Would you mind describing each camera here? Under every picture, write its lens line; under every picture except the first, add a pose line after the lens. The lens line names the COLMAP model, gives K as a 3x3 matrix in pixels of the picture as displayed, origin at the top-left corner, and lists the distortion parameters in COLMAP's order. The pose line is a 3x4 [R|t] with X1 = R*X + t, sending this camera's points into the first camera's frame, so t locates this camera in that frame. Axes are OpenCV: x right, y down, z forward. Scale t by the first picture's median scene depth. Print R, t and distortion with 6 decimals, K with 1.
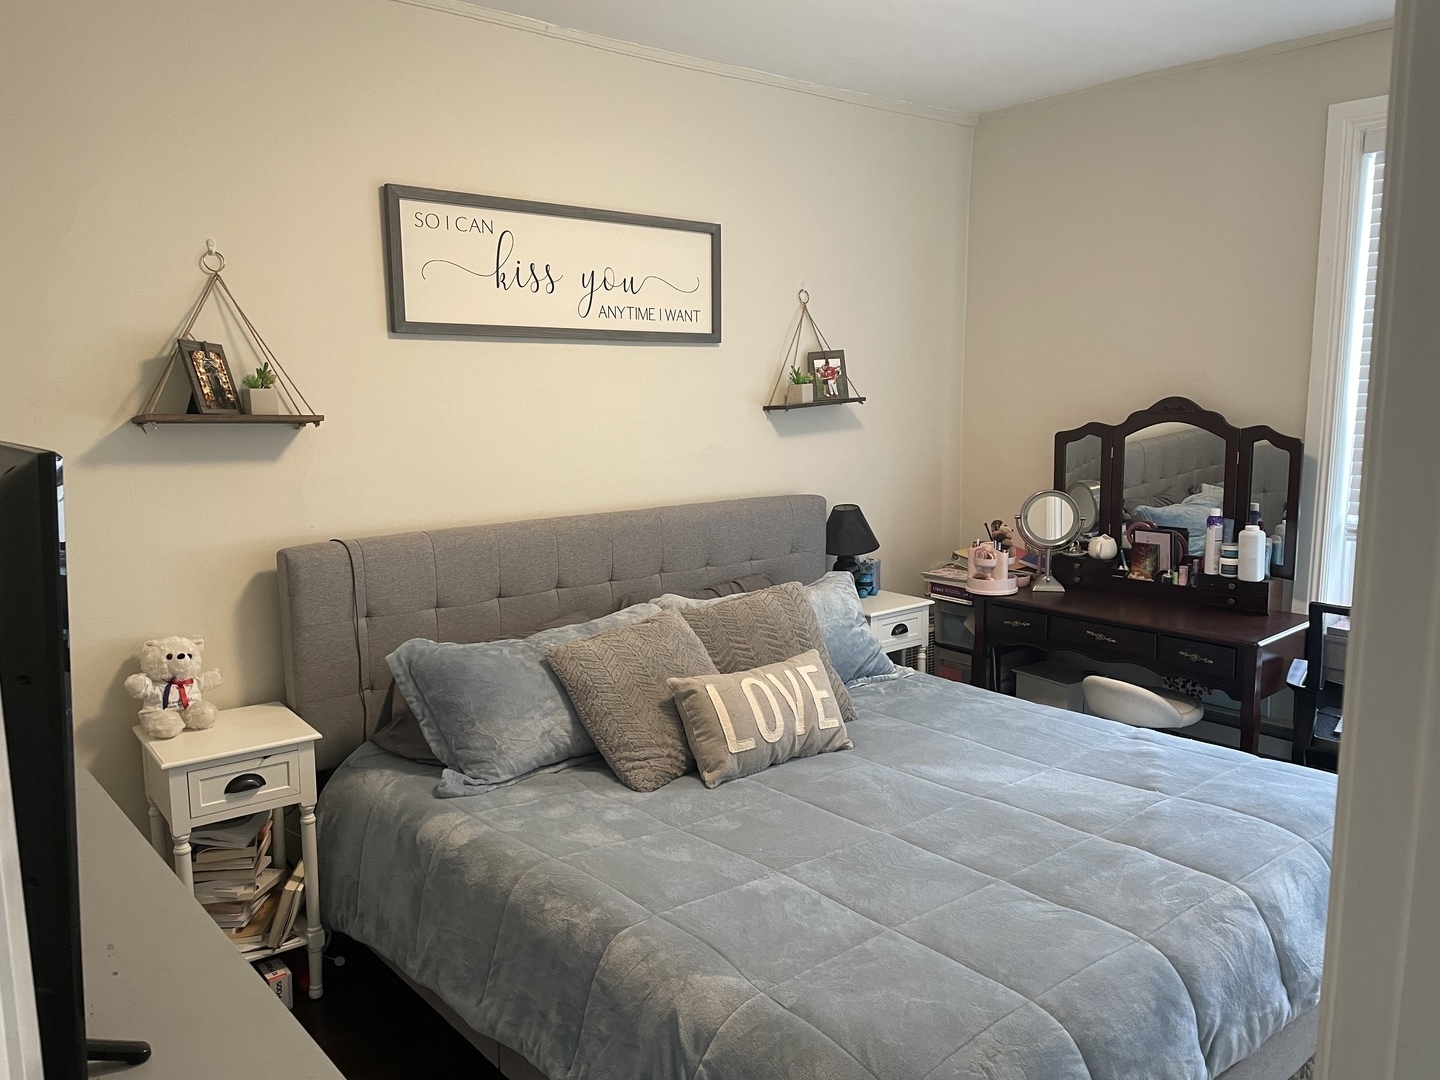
lens RADIAL K [[1079.9, 0, 717.3], [0, 1079.9, 541.0], [0, 0, 1]] dist [0.010219, -0.000540]
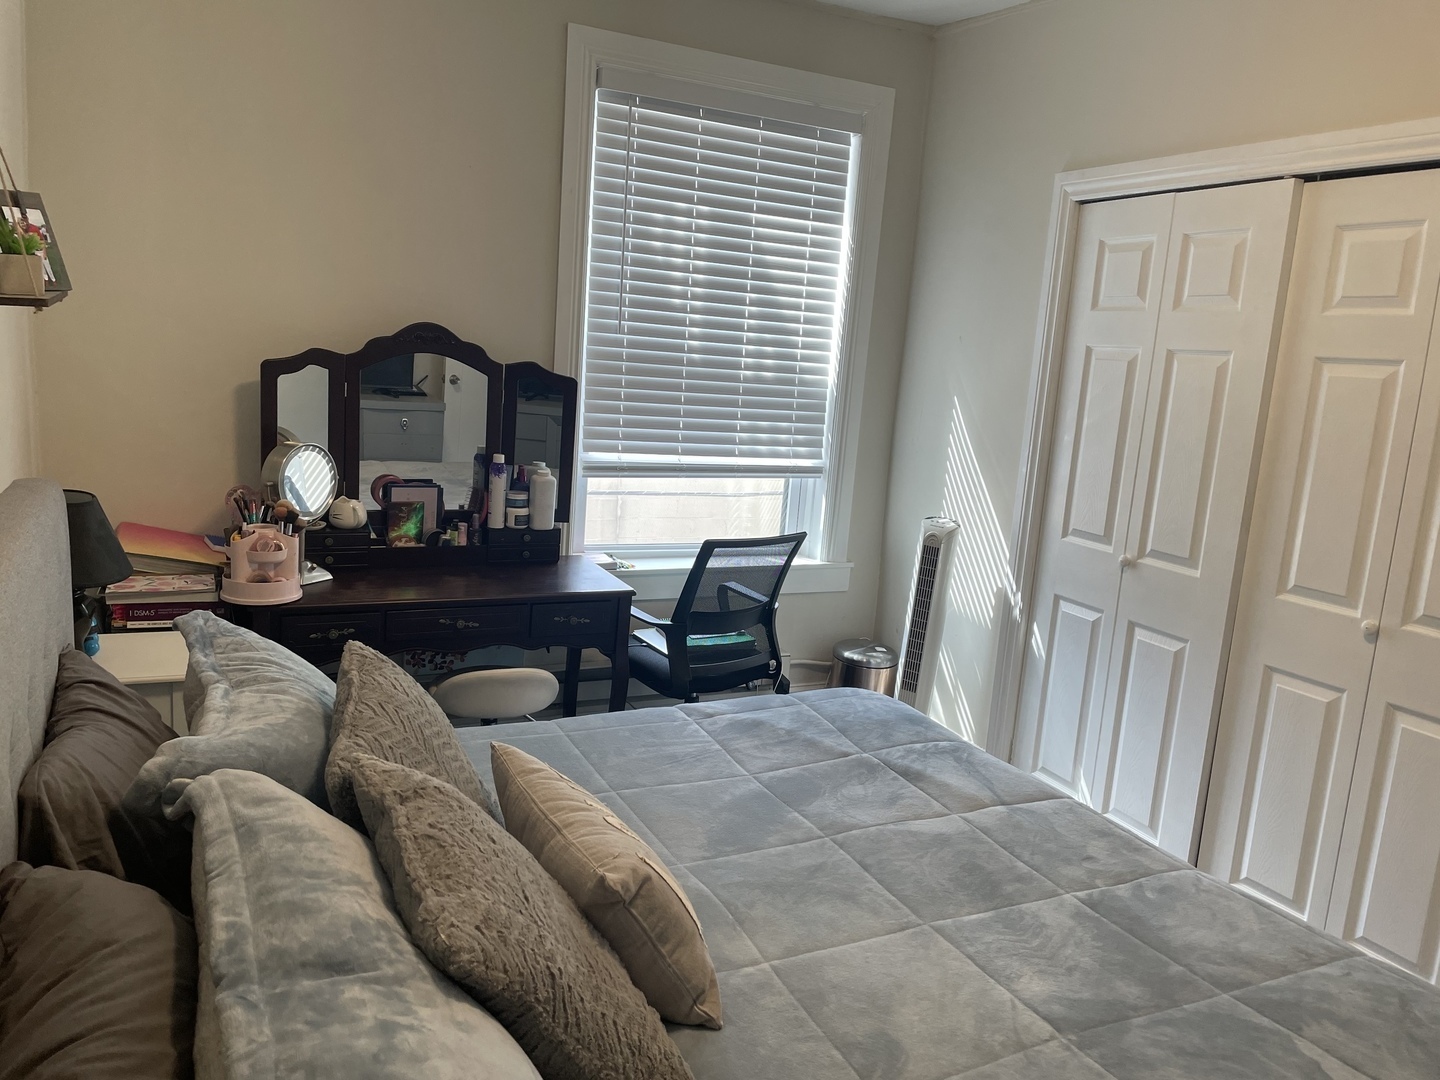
lens RADIAL K [[1079.9, 0, 718.6], [0, 1079.9, 536.6], [0, 0, 1]] dist [0.010219, -0.000540]
pose [[0.241073, -0.143496, 0.959840, -0.338830], [0.061385, 0.989283, 0.132480, -0.066206], [-0.968564, 0.026983, 0.247298, 0.584964]]
